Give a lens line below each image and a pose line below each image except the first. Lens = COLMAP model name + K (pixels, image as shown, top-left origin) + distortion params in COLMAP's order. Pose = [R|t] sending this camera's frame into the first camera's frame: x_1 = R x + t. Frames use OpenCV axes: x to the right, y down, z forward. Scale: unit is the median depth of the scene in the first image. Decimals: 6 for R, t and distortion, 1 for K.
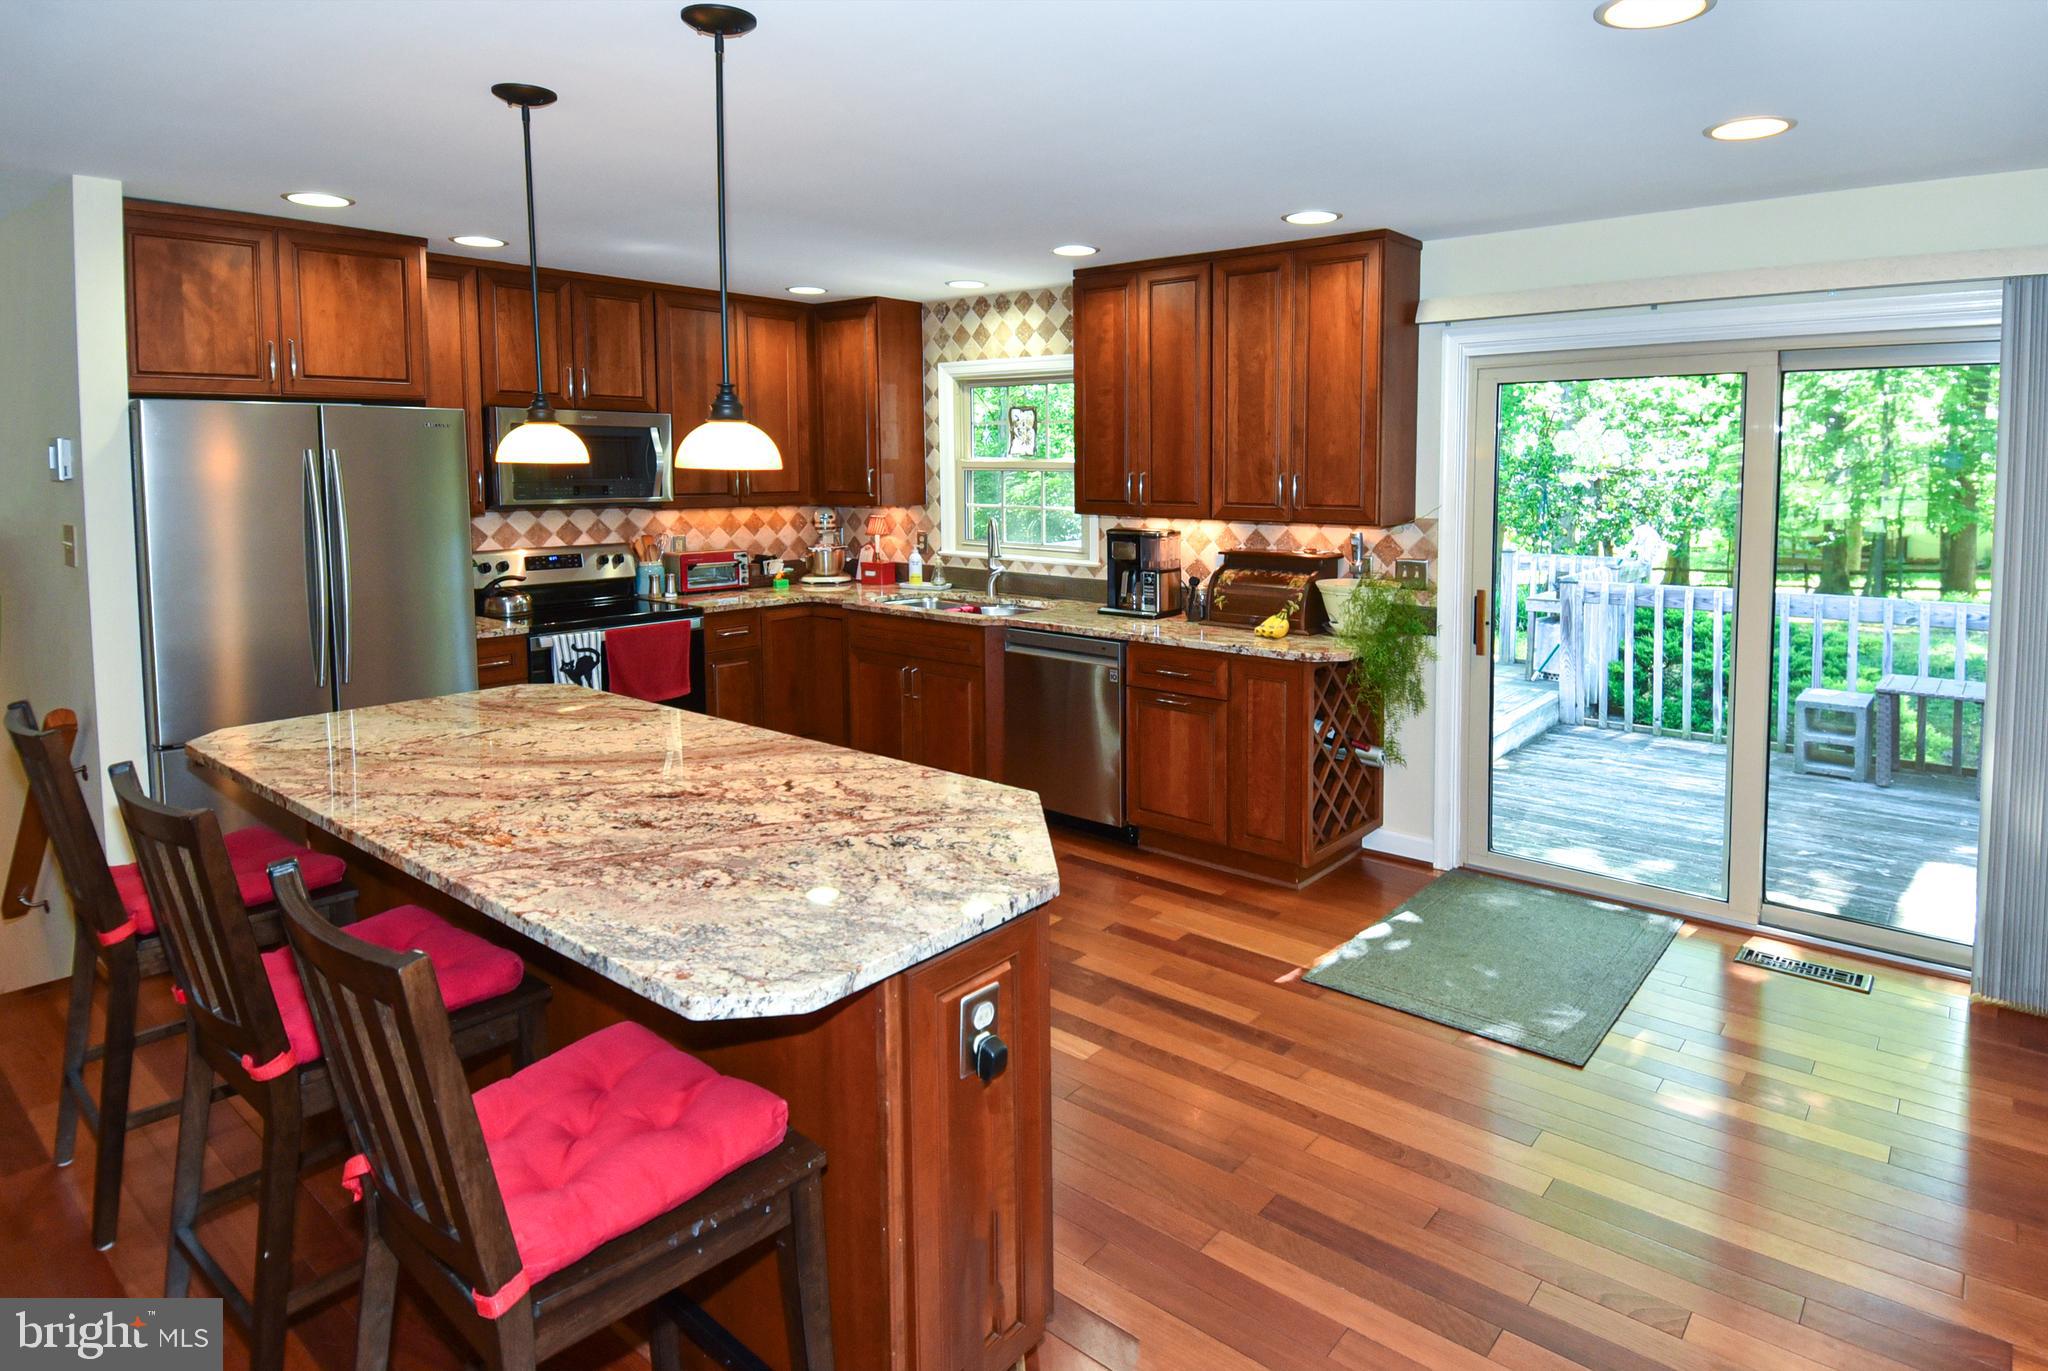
lens RADIAL K [[1218.5, 0, 1042.5], [0, 1218.5, 547.4], [0, 0, 1]] dist [-0.000365, -0.000117]
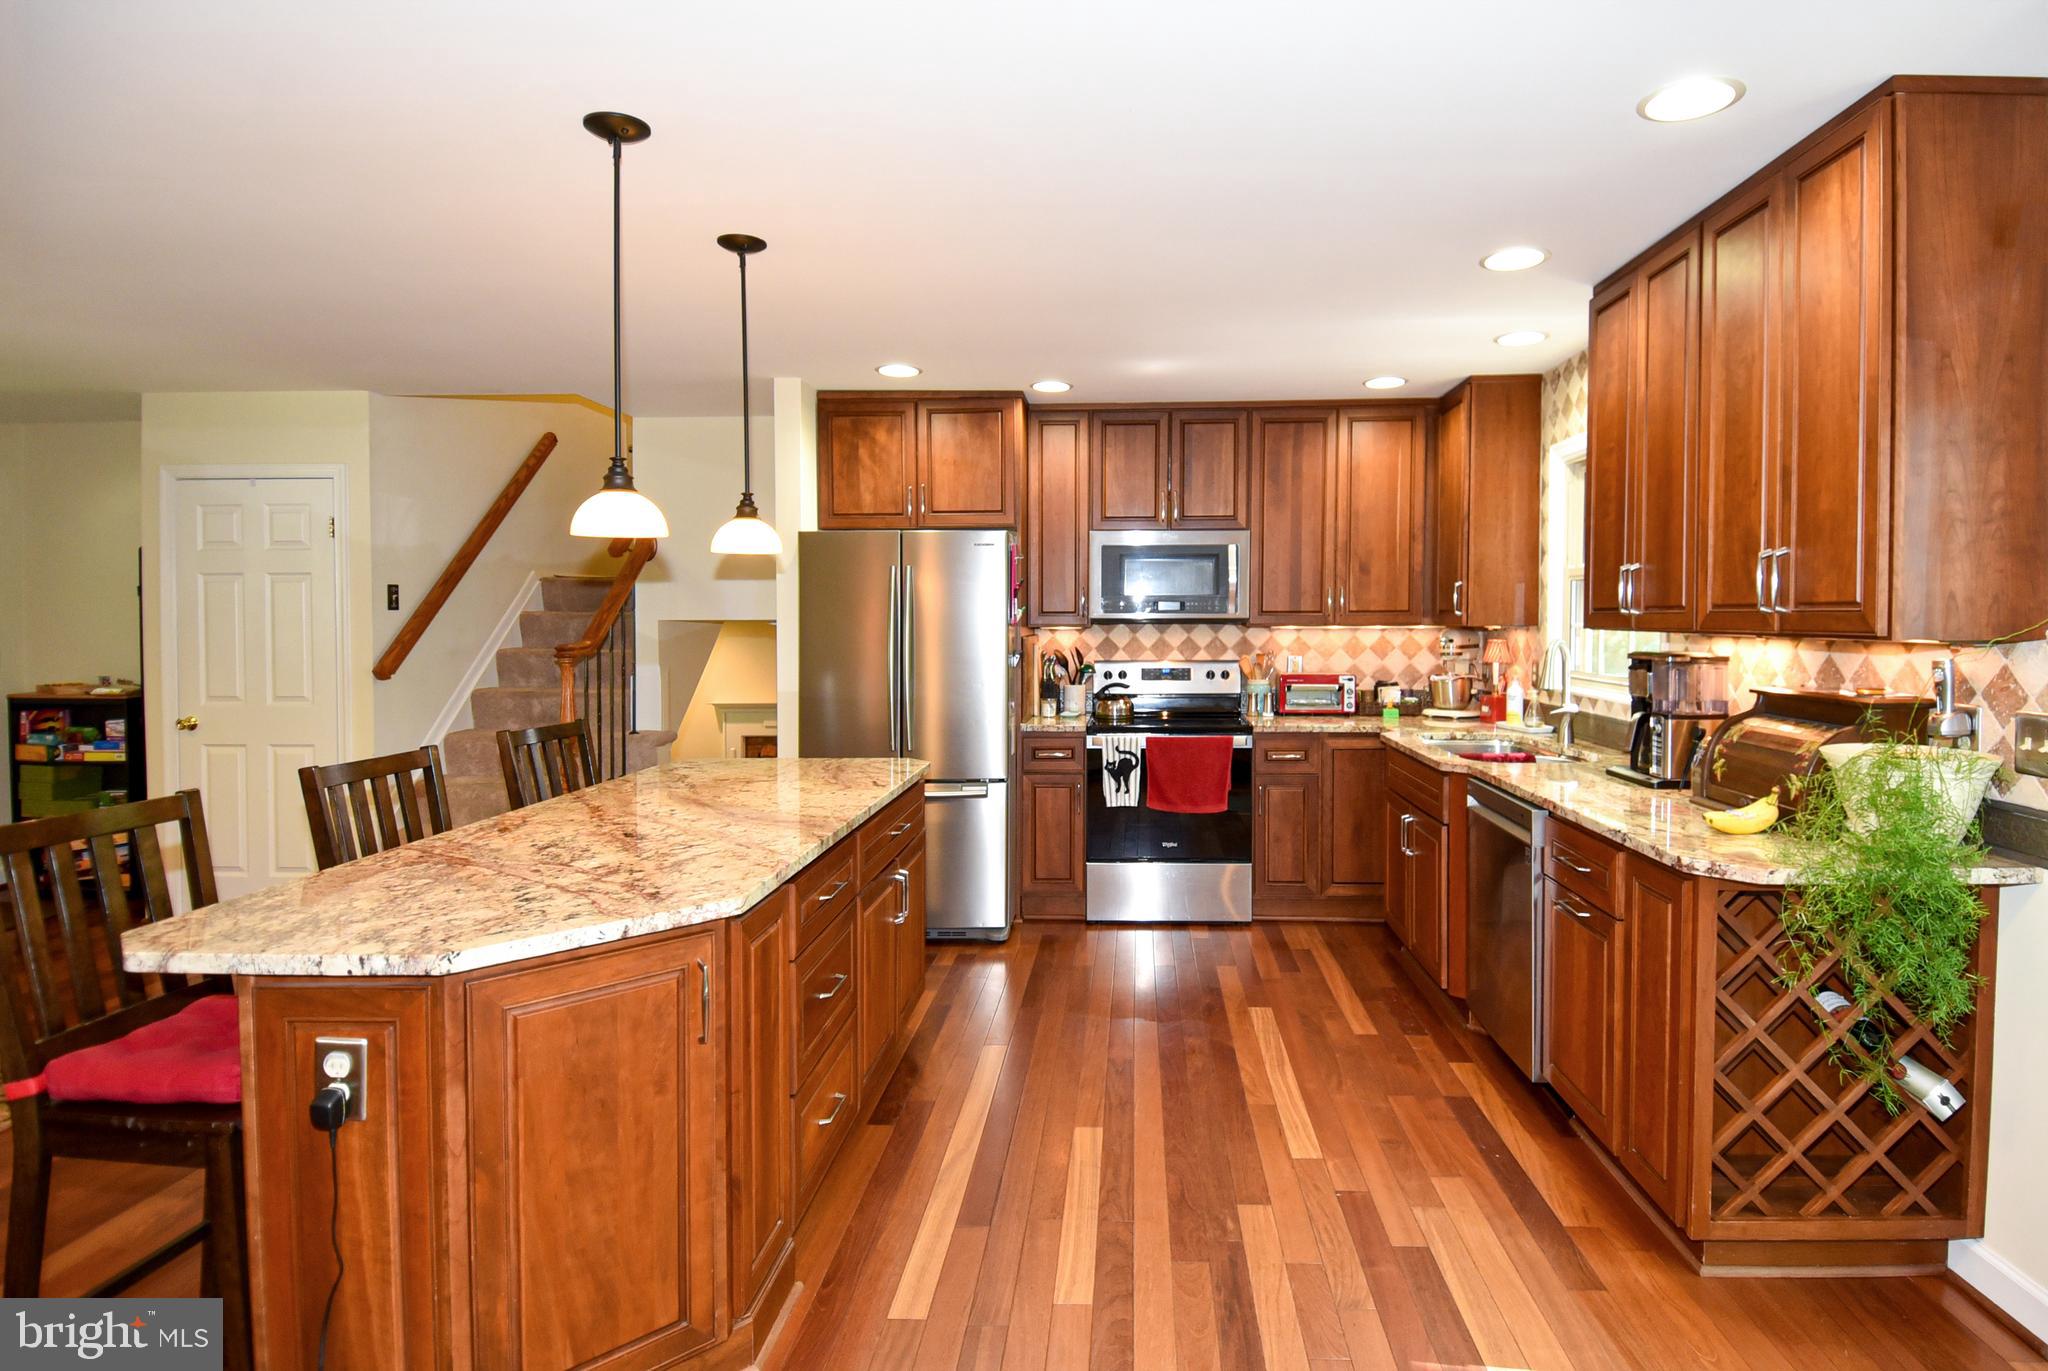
lens RADIAL K [[1118.2, 0, 972.0], [0, 1118.2, 633.5], [0, 0, 1]] dist [0.000738, -0.000812]
pose [[0.579494, 0.016768, -0.814804, 0.339926], [-0.063207, 0.997702, -0.024421, 0.012933], [0.812522, 0.065653, 0.579222, 0.315038]]
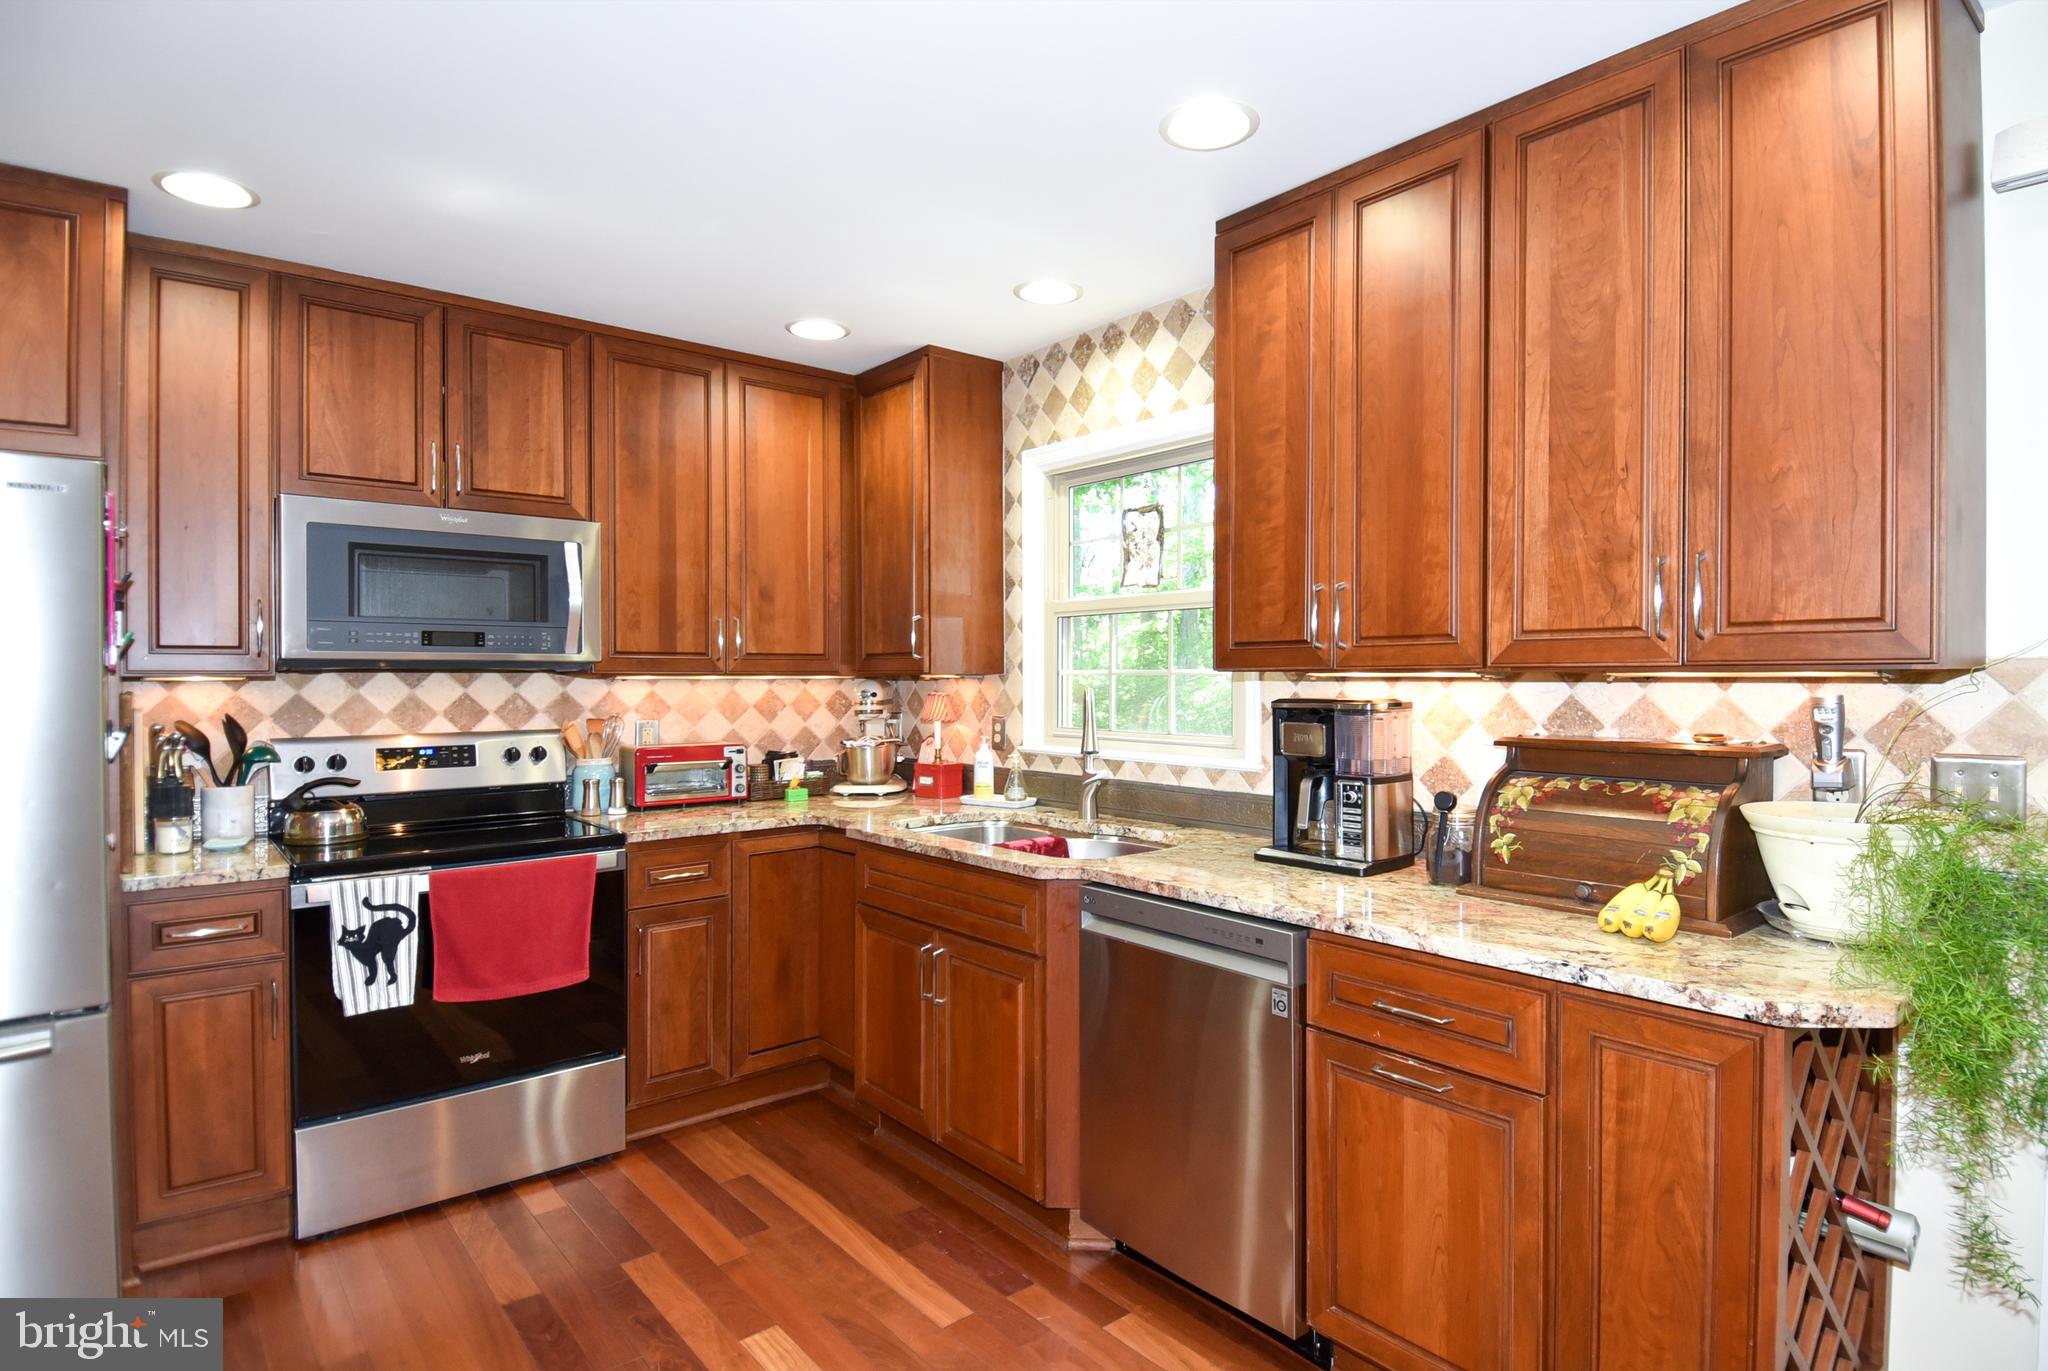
lens RADIAL K [[1128.9, 0, 1174.7], [0, 1128.9, 687.3], [0, 0, 1]] dist [0.000378, -0.001614]
pose [[0.997330, 0.006239, -0.072760, 0.043123], [-0.011127, 0.997693, -0.066973, 0.012694], [0.072175, 0.067604, 0.995098, 0.482320]]
